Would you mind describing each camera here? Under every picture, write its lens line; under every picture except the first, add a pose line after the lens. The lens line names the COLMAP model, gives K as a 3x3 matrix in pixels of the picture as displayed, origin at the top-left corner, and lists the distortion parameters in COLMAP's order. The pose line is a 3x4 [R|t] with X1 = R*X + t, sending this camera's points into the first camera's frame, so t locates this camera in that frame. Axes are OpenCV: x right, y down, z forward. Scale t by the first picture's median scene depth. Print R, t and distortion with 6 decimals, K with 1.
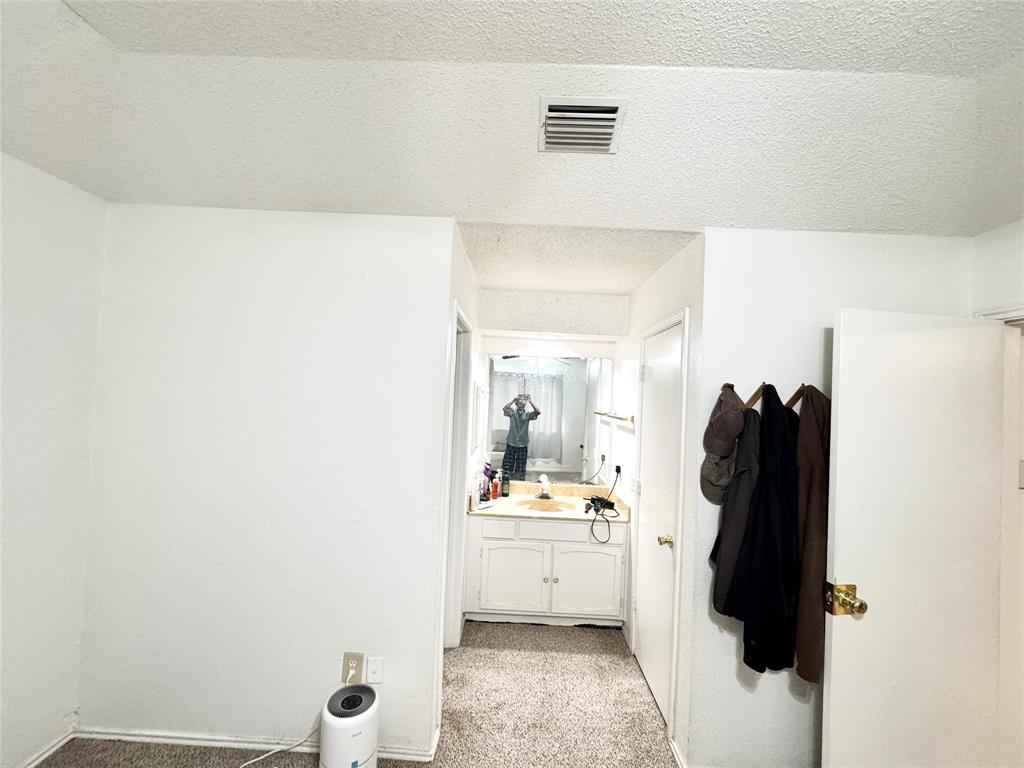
lens RADIAL K [[408.6, 0, 512.0], [0, 408.6, 384.0], [0, 0, 1]] dist [0.001225, 0.000361]
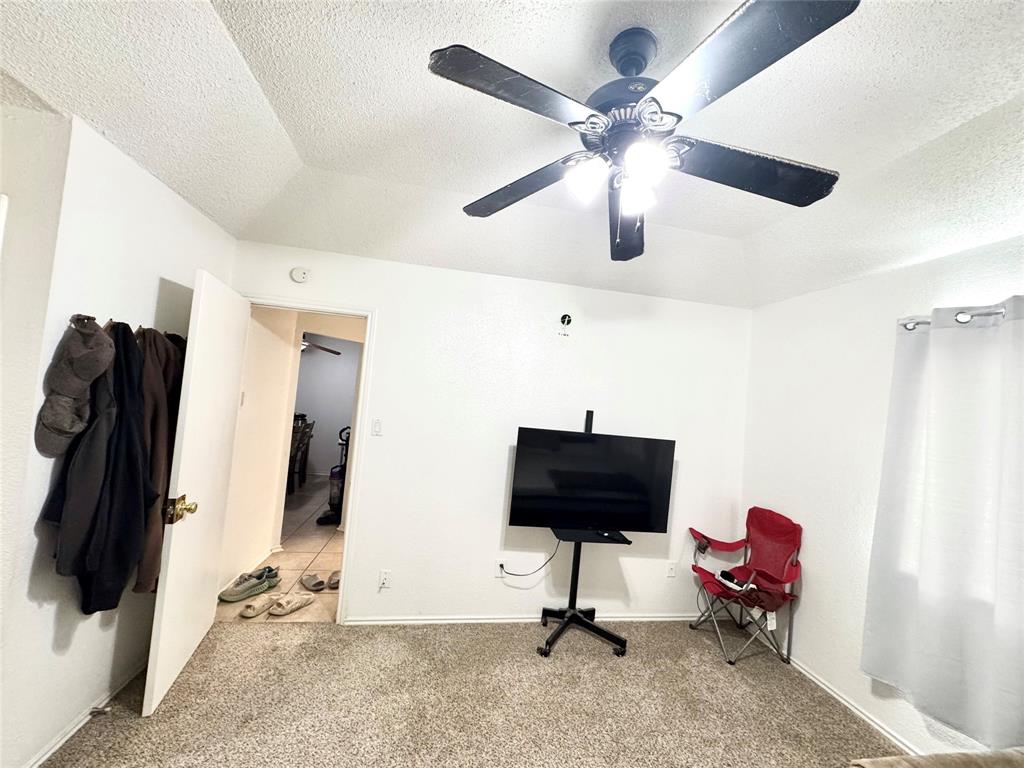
lens RADIAL K [[408.6, 0, 512.0], [0, 408.6, 384.0], [0, 0, 1]] dist [0.001225, 0.000361]
pose [[-0.182140, -0.021266, 0.983043, -0.489753], [-0.119324, 0.992855, -0.000630, 0.036085], [-0.976006, -0.117415, -0.183376, 0.260279]]
